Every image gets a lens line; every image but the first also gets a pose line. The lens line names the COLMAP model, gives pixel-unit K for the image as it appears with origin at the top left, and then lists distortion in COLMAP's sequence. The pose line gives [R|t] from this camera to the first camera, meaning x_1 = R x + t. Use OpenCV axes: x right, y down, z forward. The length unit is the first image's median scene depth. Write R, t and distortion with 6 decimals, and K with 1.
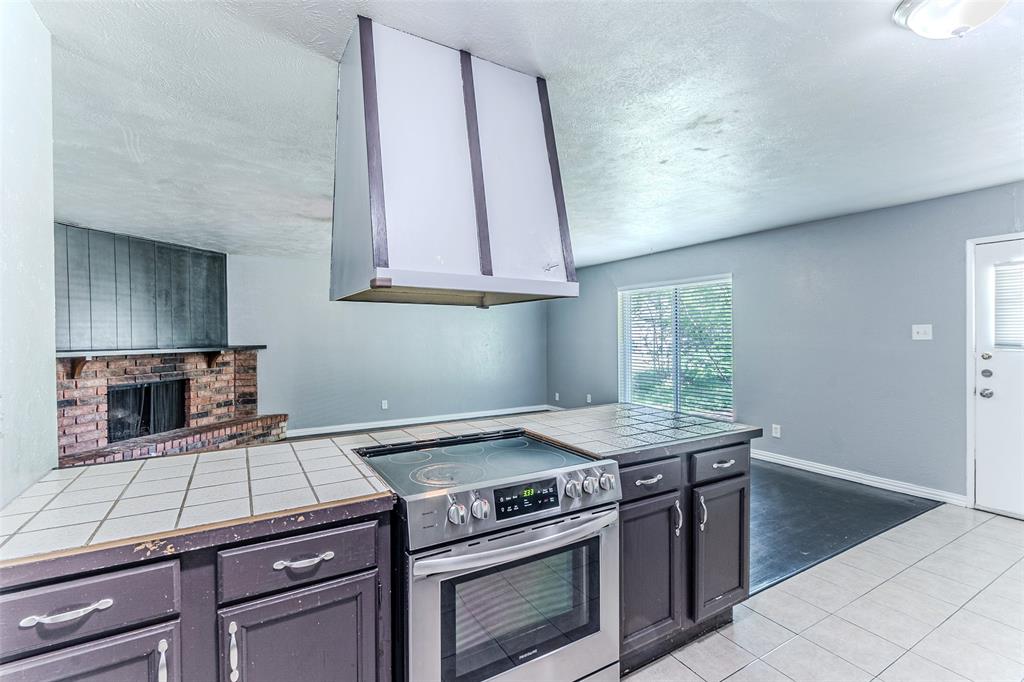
lens RADIAL K [[467.3, 0, 511.6], [0, 467.3, 343.5], [0, 0, 1]] dist [0.009428, 0.001070]
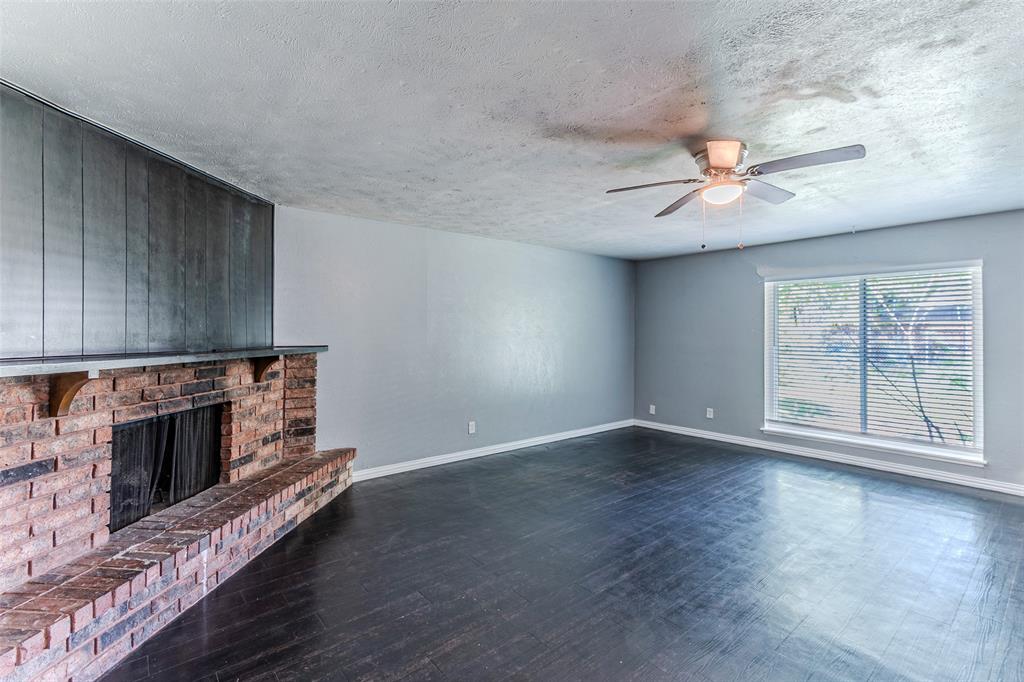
lens RADIAL K [[467.3, 0, 515.9], [0, 467.3, 332.4], [0, 0, 1]] dist [0.009428, 0.001070]
pose [[0.986087, 0.012049, 0.165795, -0.429077], [-0.008977, 0.999774, -0.019267, -0.005176], [-0.165989, 0.017511, 0.985972, 0.349008]]
